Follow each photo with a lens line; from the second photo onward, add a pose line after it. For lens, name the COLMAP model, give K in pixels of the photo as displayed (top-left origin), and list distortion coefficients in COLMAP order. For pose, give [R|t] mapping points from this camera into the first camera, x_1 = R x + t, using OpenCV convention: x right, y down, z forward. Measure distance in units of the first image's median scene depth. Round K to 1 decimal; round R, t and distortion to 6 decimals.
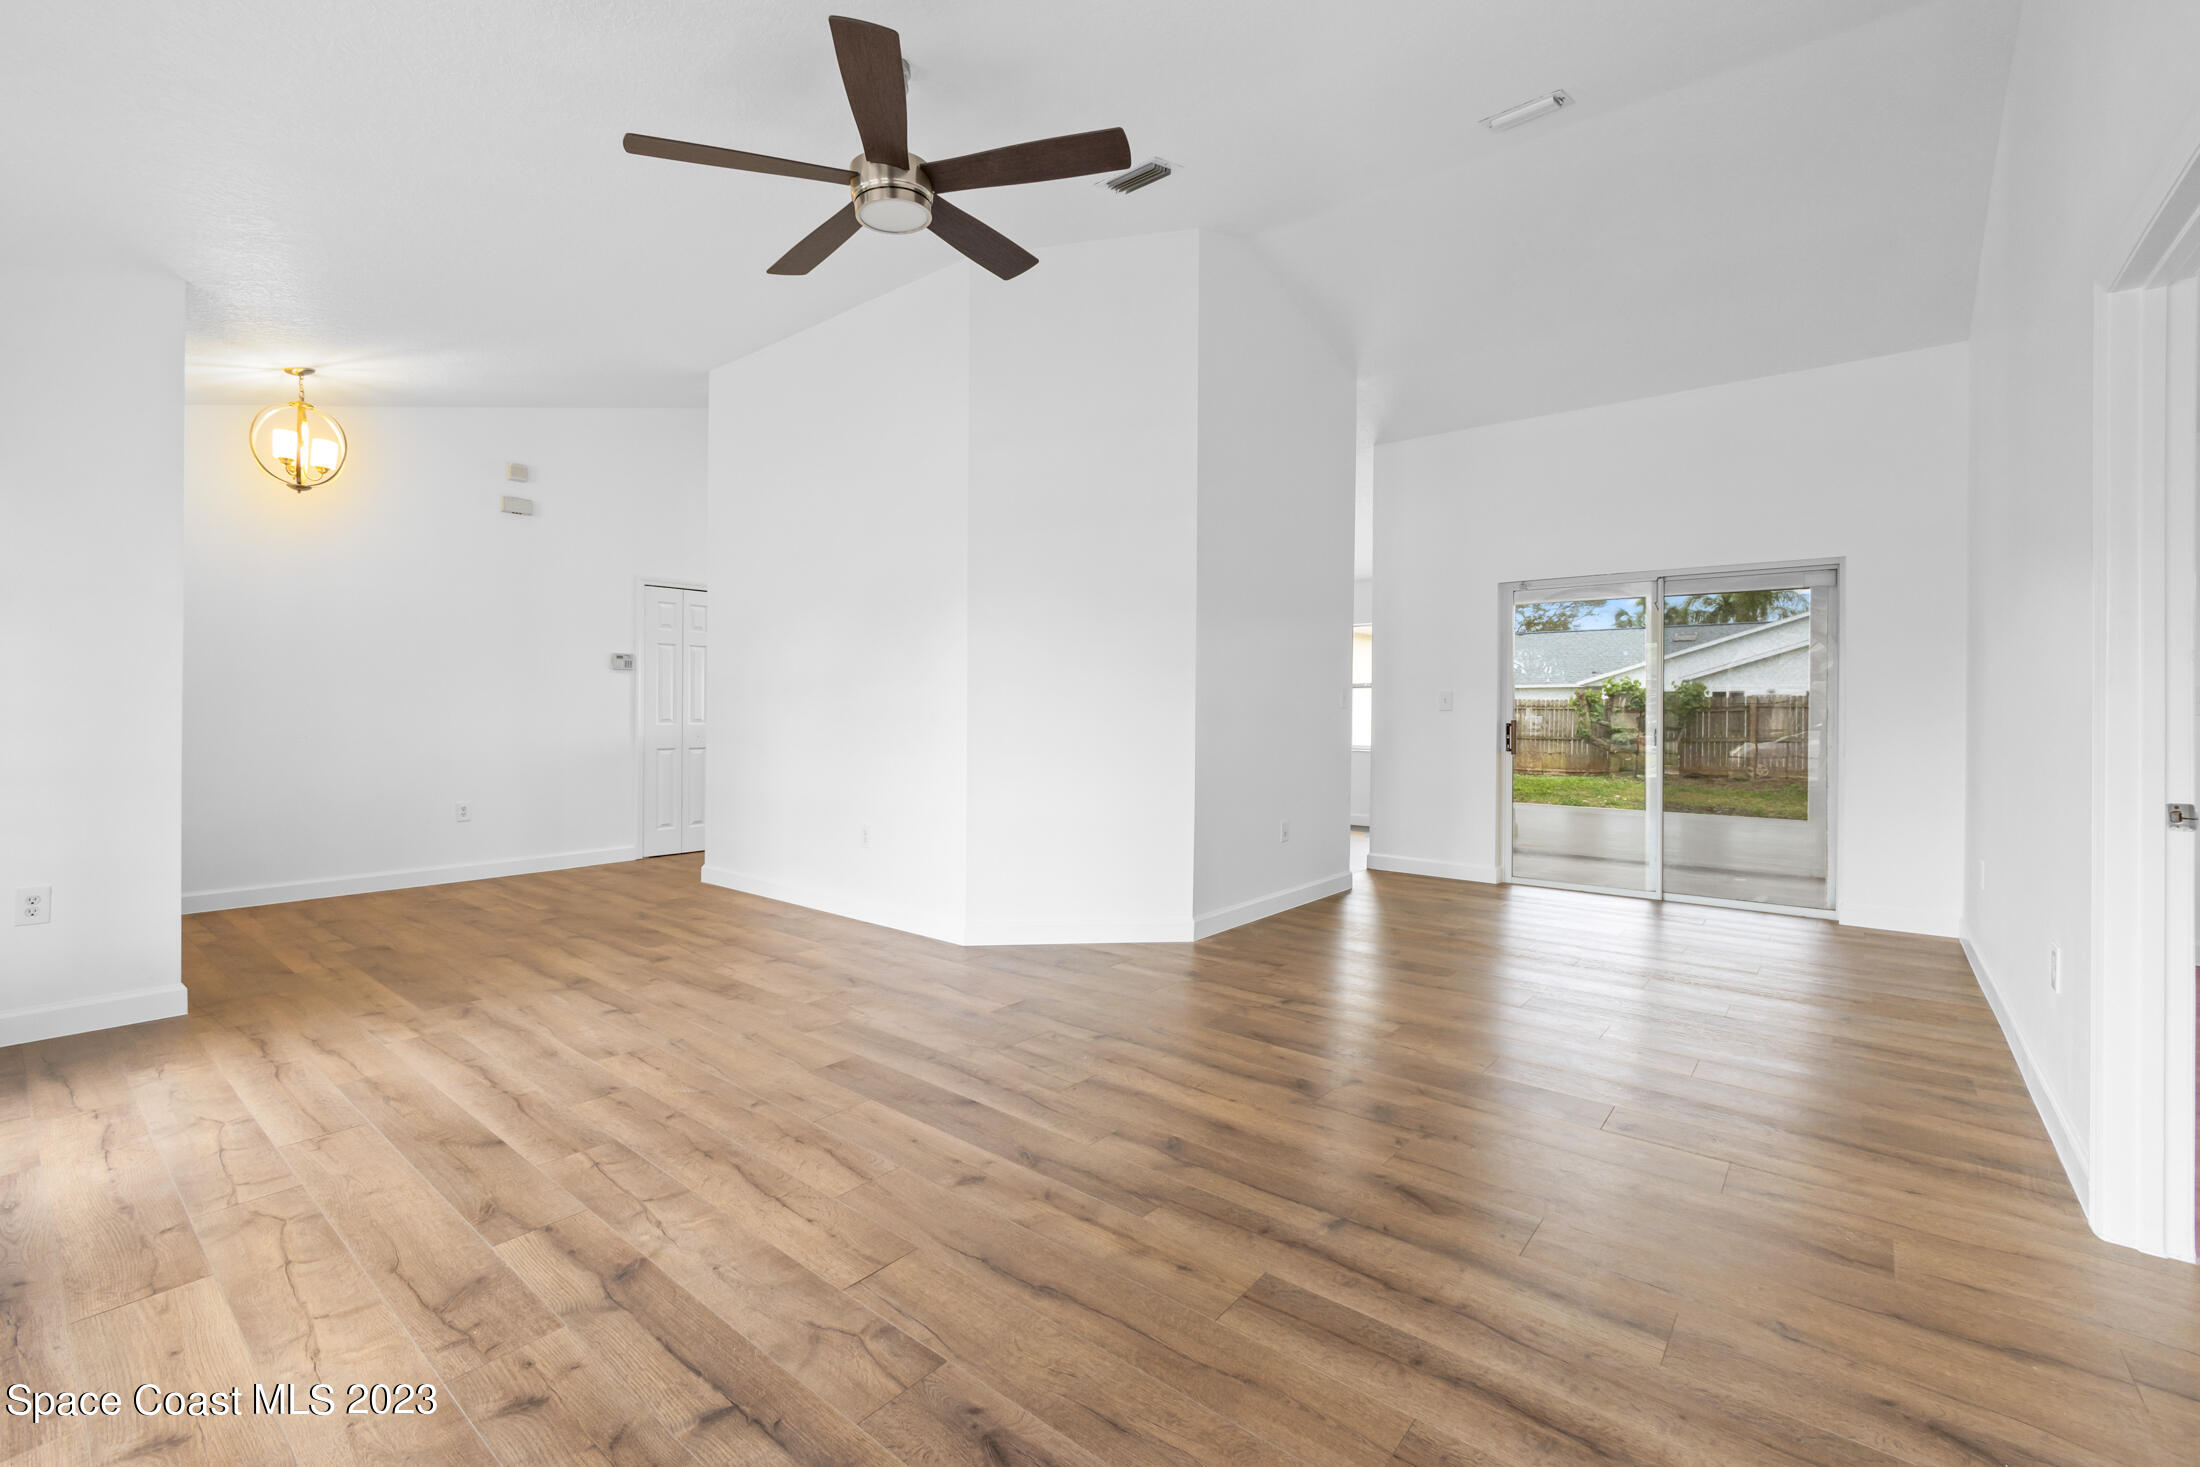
lens RADIAL K [[947.2, 0, 1101.6], [0, 947.2, 722.3], [0, 0, 1]] dist [-0.001433, 0.000783]
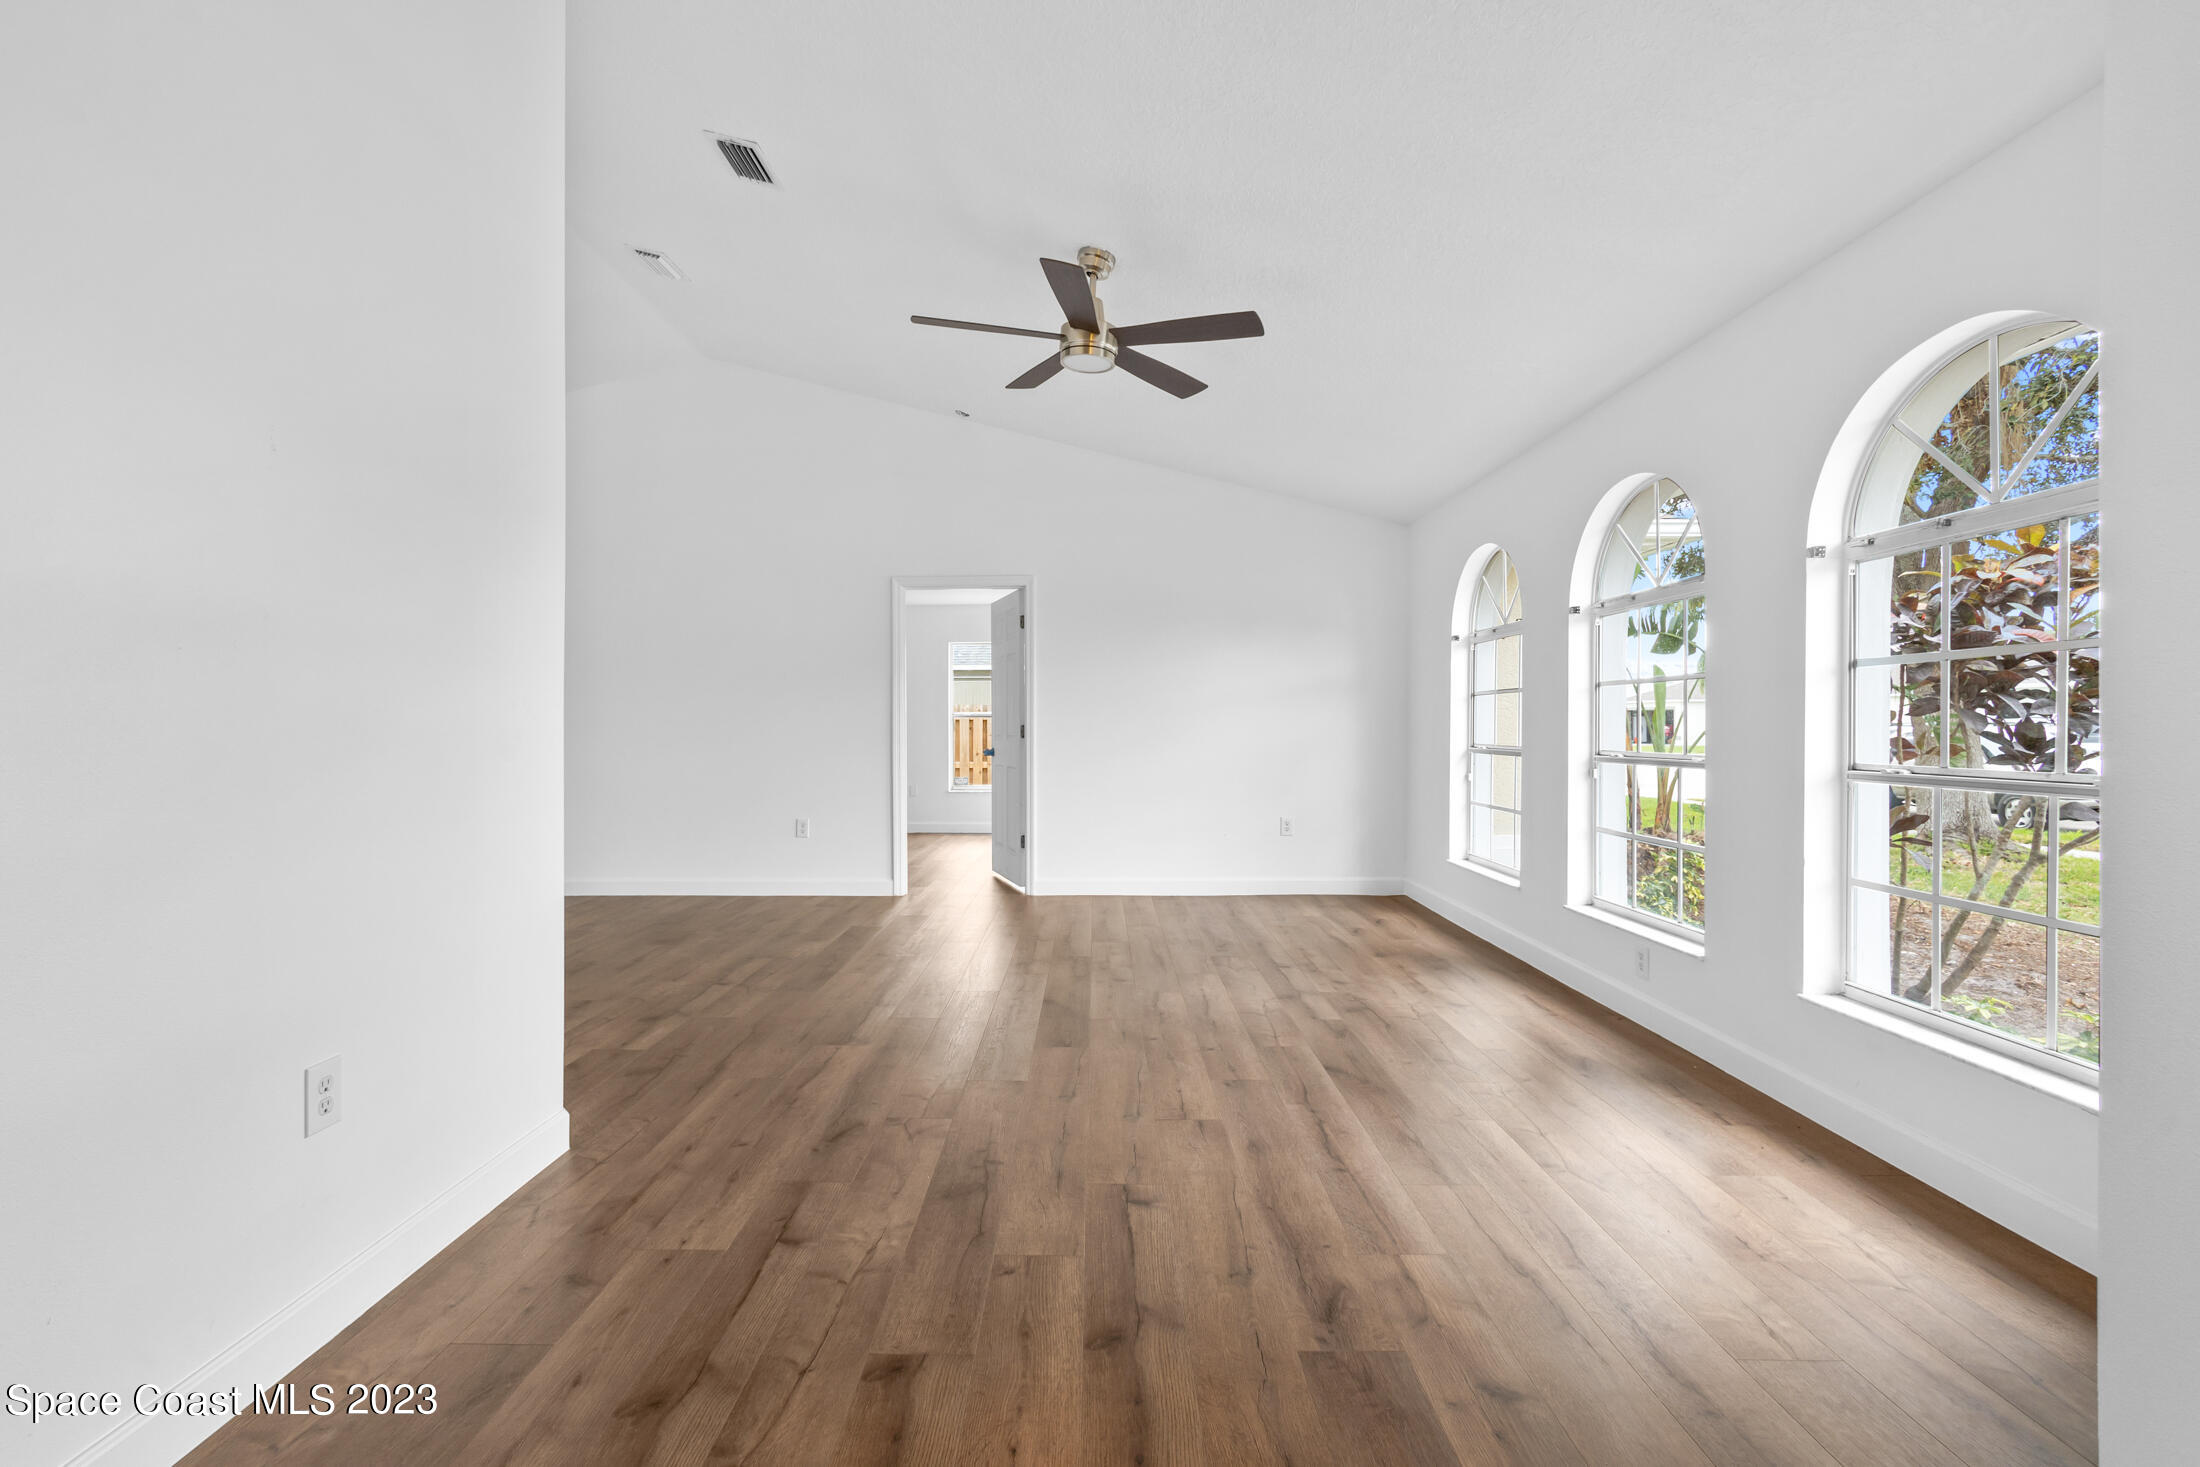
lens RADIAL K [[947.2, 0, 1102.2], [0, 947.2, 724.0], [0, 0, 1]] dist [-0.001433, 0.000783]
pose [[-0.641321, -0.006632, 0.767244, -1.145232], [0.005965, 0.999889, 0.013628, -0.027300], [-0.767250, 0.013317, -0.641210, 1.653500]]
